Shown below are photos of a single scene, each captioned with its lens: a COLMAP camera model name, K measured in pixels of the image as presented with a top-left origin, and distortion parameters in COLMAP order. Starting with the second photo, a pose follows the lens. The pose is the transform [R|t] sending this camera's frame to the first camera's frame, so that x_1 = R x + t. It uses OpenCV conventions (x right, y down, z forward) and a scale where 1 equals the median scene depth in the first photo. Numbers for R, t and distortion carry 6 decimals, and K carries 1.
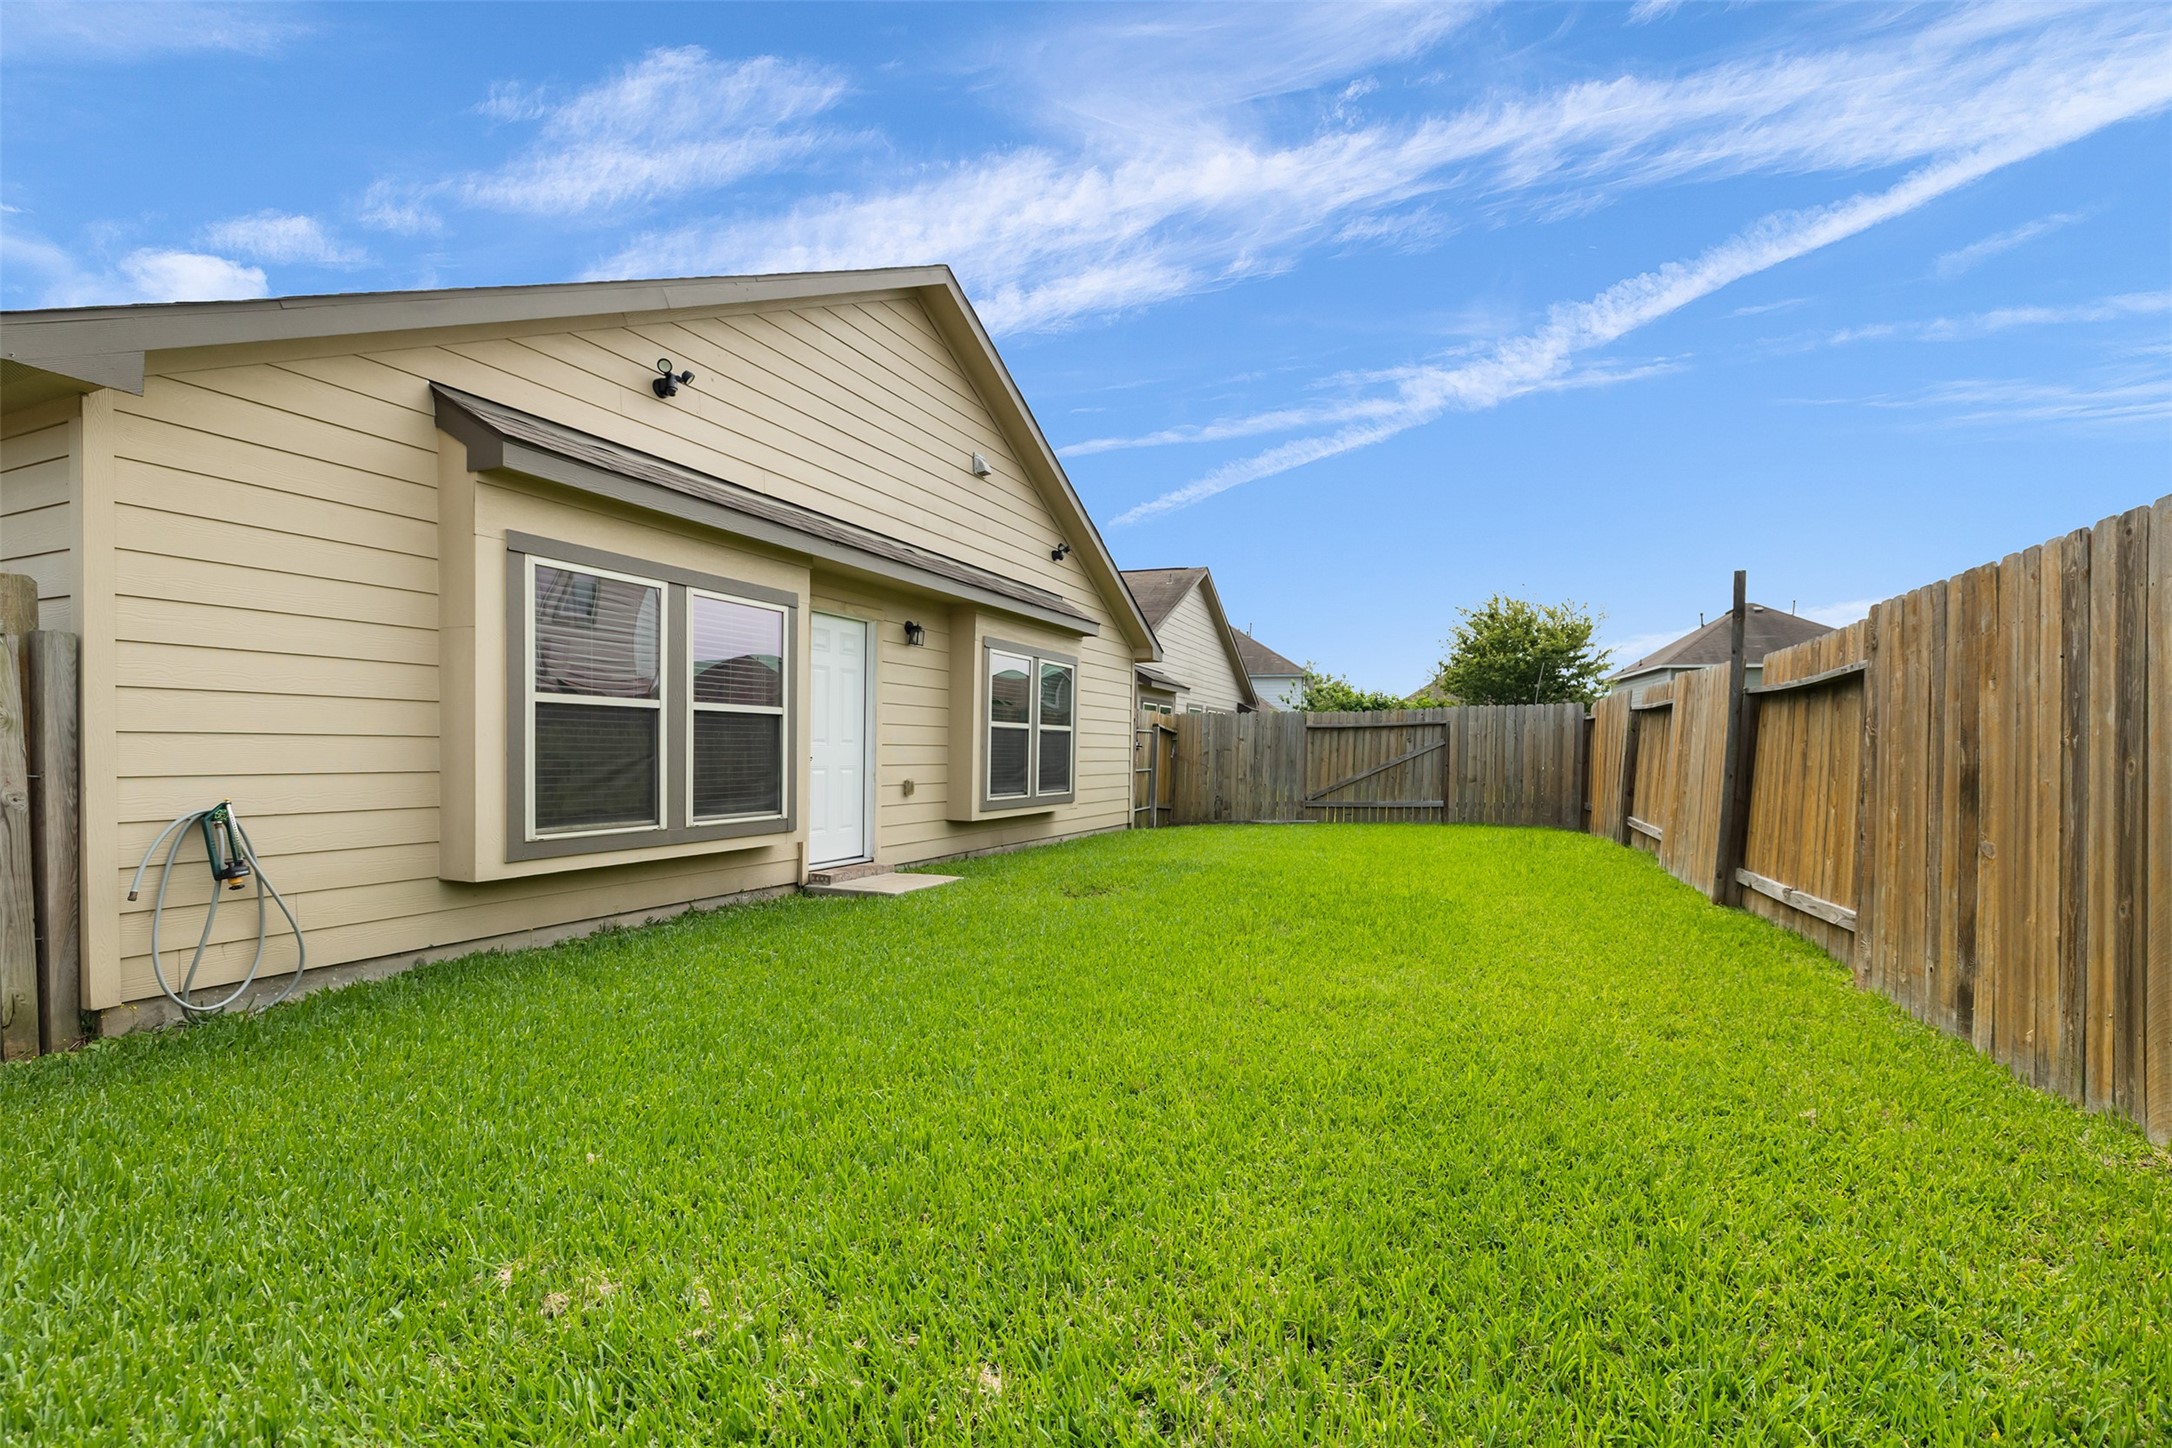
lens RADIAL K [[931.5, 0, 1086.0], [0, 931.5, 724.0], [0, 0, 1]] dist [0.002073, 0.000540]
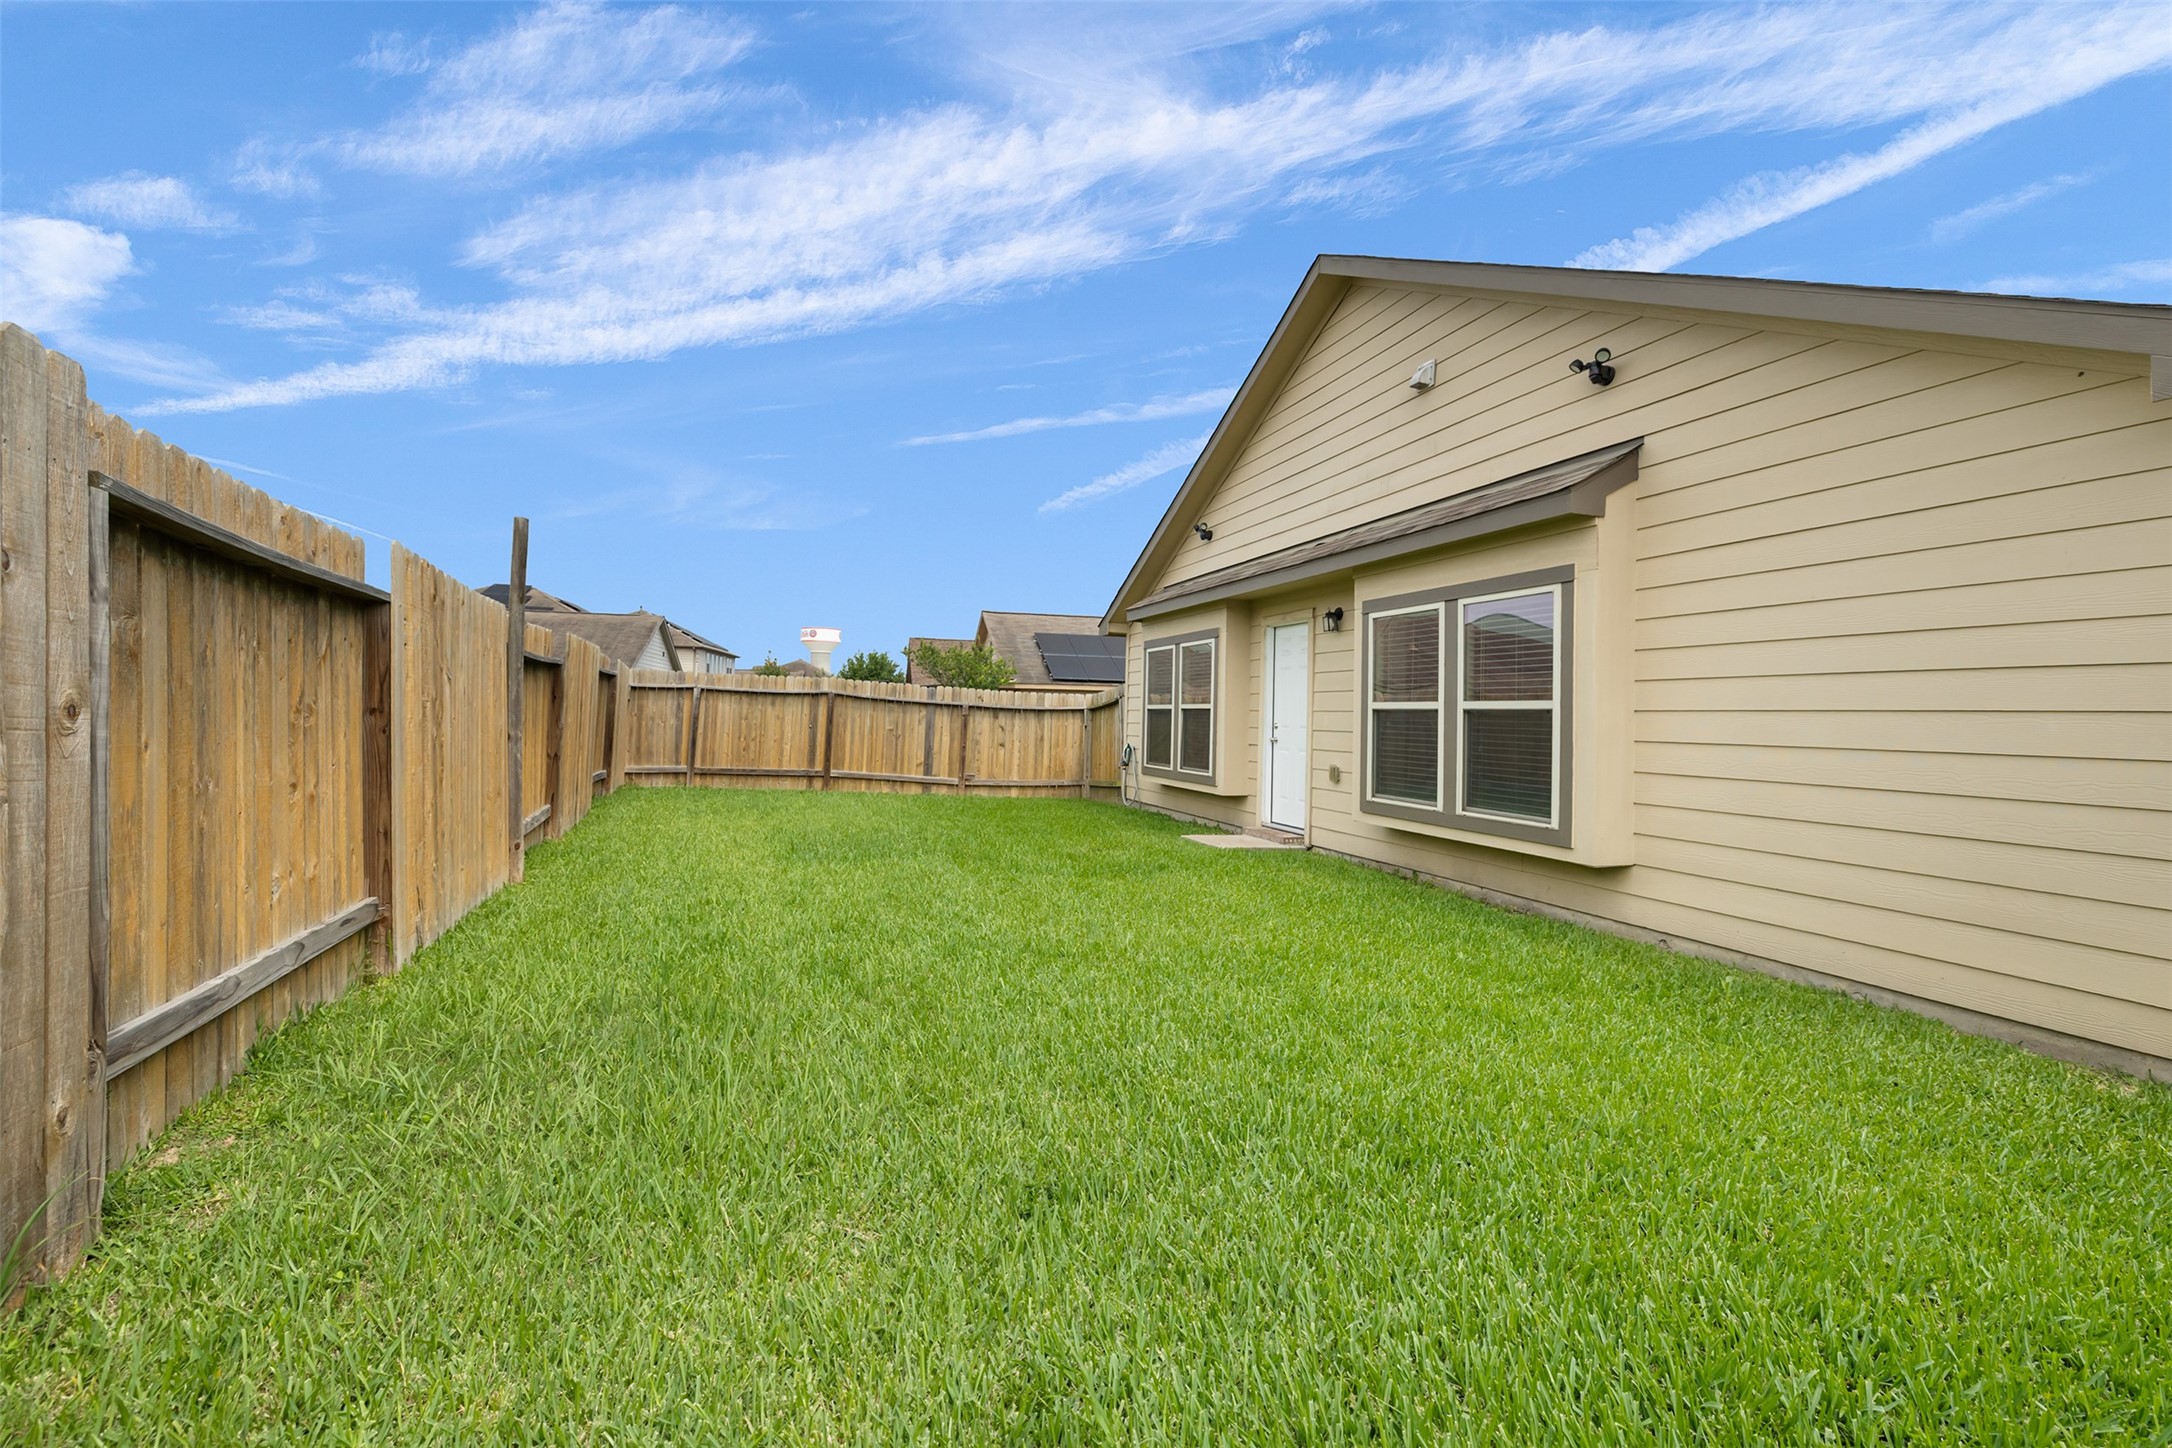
lens RADIAL K [[931.5, 0, 1086.0], [0, 931.5, 724.0], [0, 0, 1]] dist [0.002073, 0.000540]
pose [[-0.686389, -0.043715, -0.725920, 0.706645], [-0.034149, 0.999028, -0.027872, 0.050619], [0.726433, 0.005658, -0.687214, 1.473262]]
